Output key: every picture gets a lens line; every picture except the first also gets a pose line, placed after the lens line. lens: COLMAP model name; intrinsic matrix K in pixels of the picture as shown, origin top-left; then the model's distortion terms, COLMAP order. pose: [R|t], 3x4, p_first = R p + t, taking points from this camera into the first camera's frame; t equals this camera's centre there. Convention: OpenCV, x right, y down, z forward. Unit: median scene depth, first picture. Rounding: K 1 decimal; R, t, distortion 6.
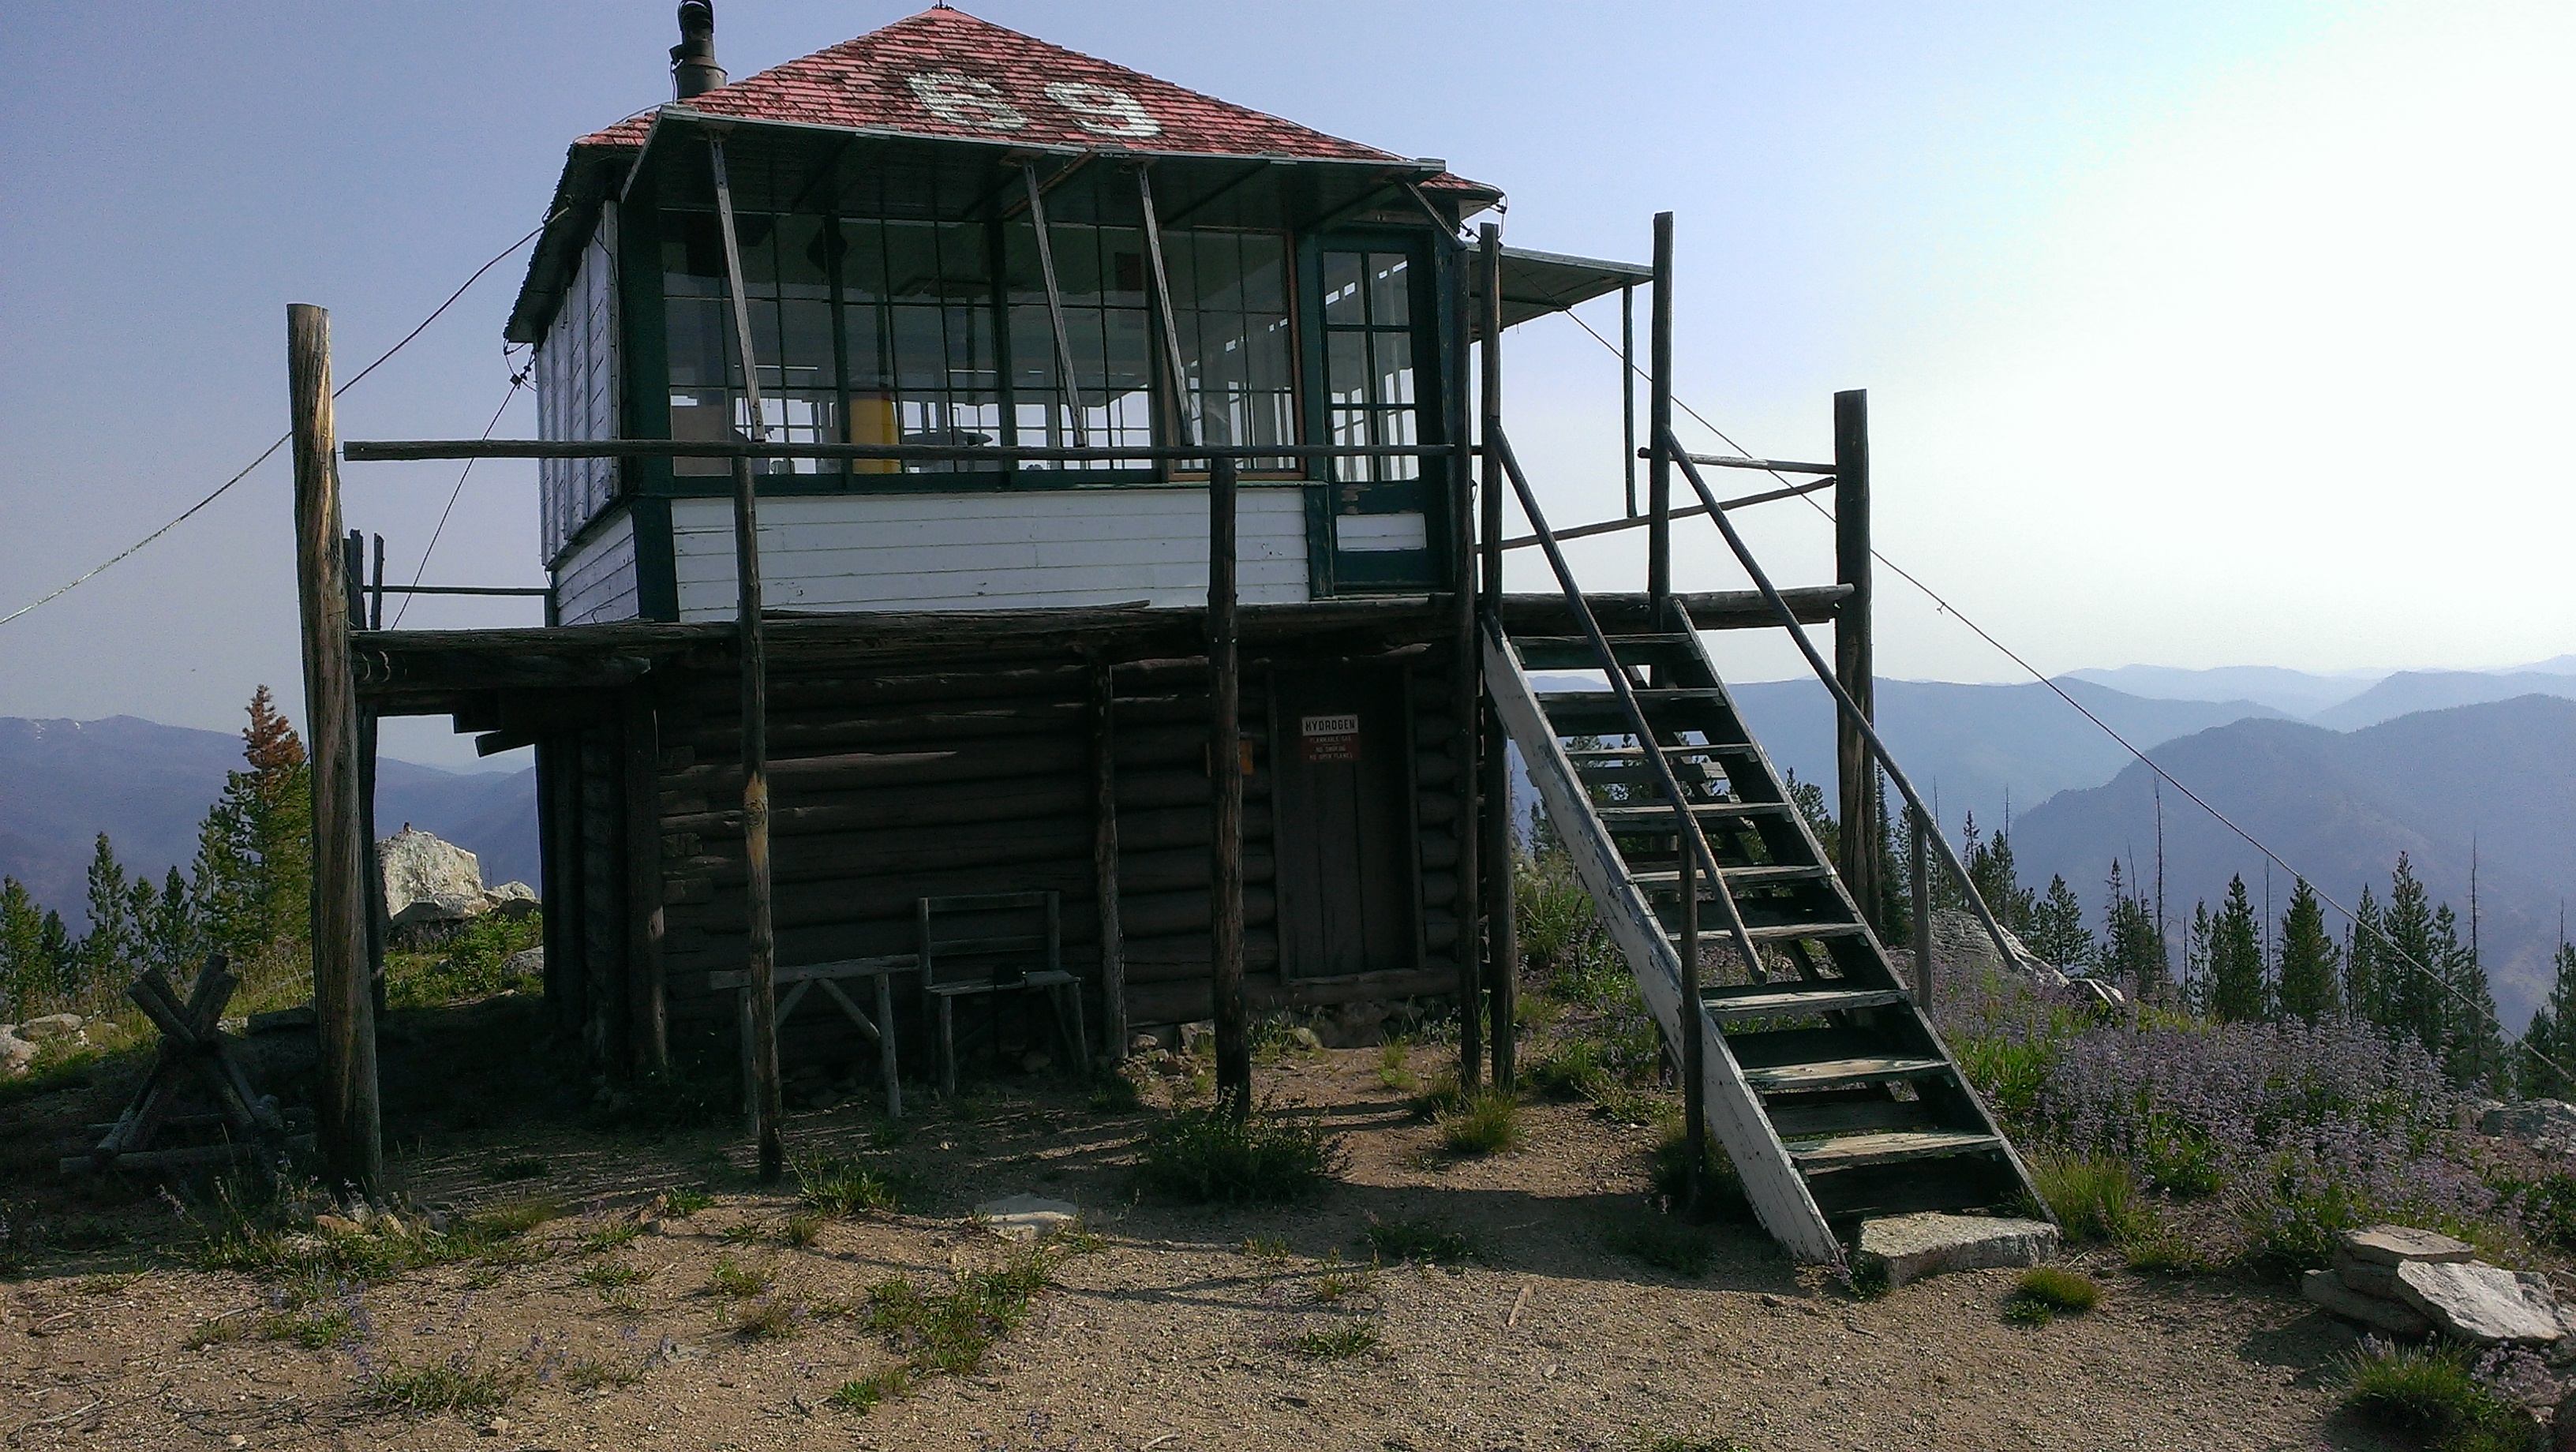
lens RADIAL K [[2239.6, 0, 1268.2], [0, 2239.6, 732.3], [0, 0, 1]] dist [0.053778, -0.097380]
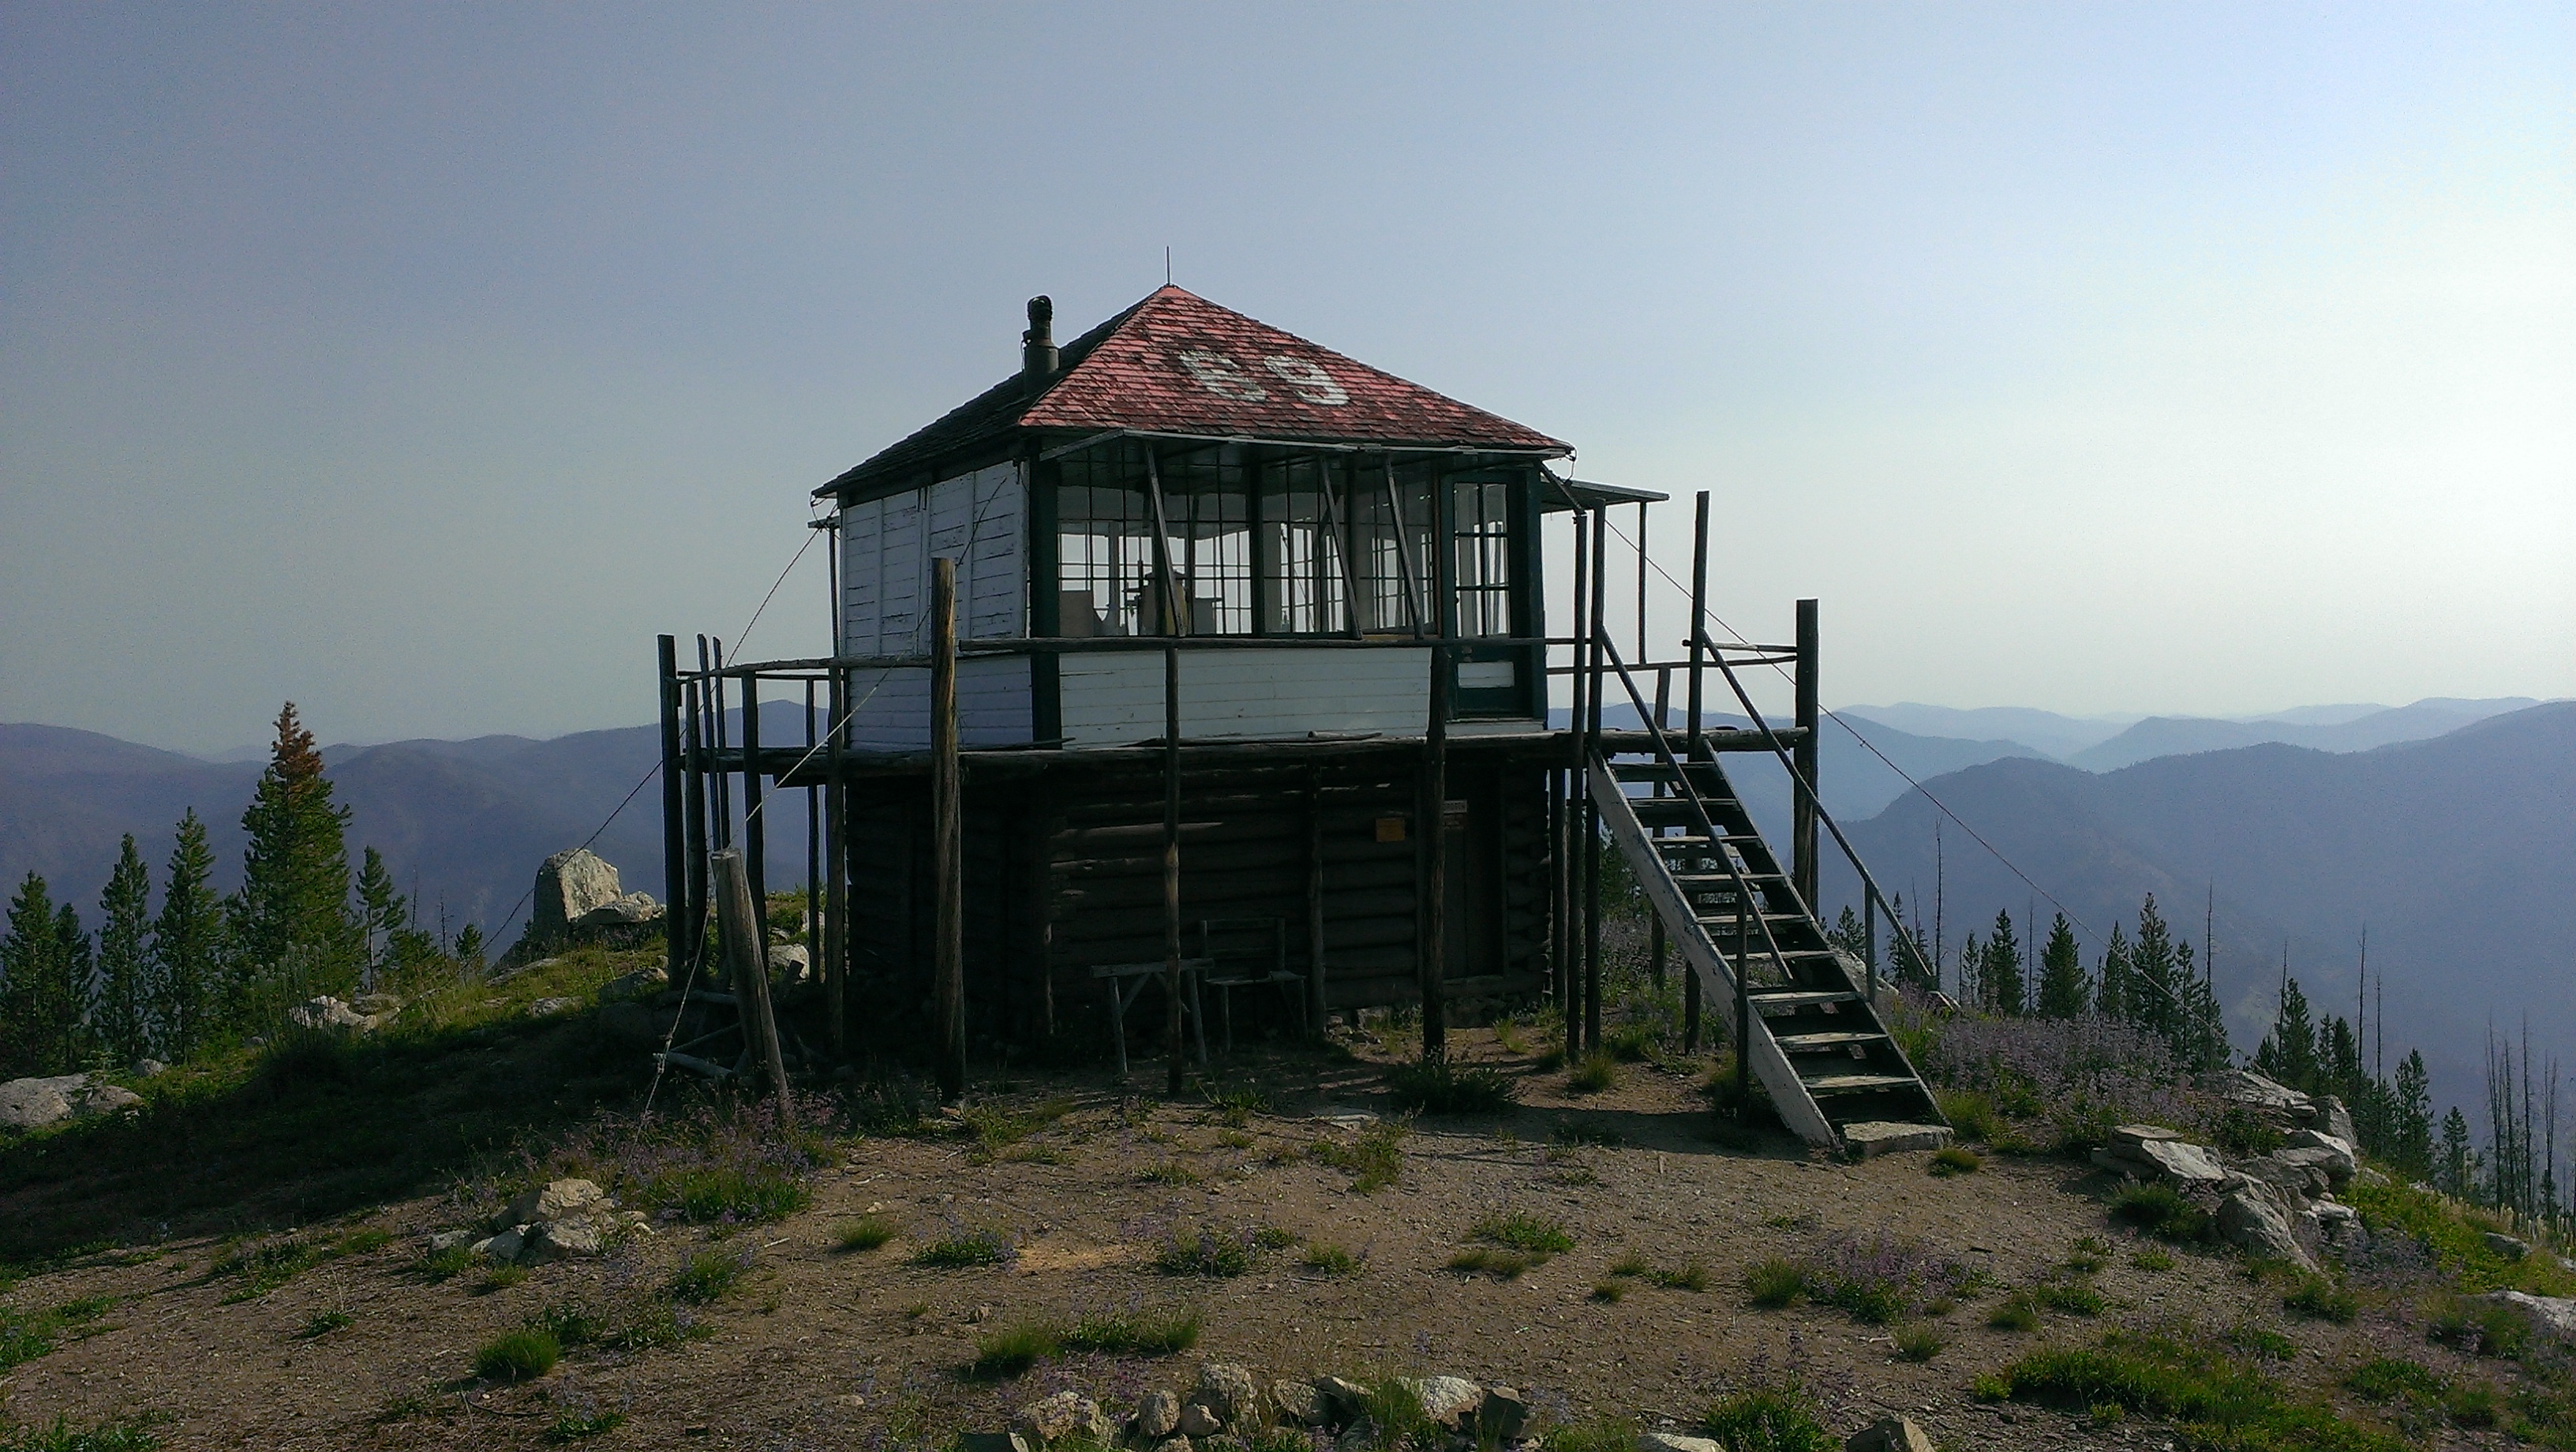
lens RADIAL K [[2239.6, 0, 1288.9], [0, 2239.6, 711.3], [0, 0, 1]] dist [0.053778, -0.097380]
pose [[0.994569, 0.030502, 0.099512, -0.246551], [-0.028955, 0.999437, -0.016948, -0.041313], [-0.099973, 0.013974, 0.994892, -0.489578]]
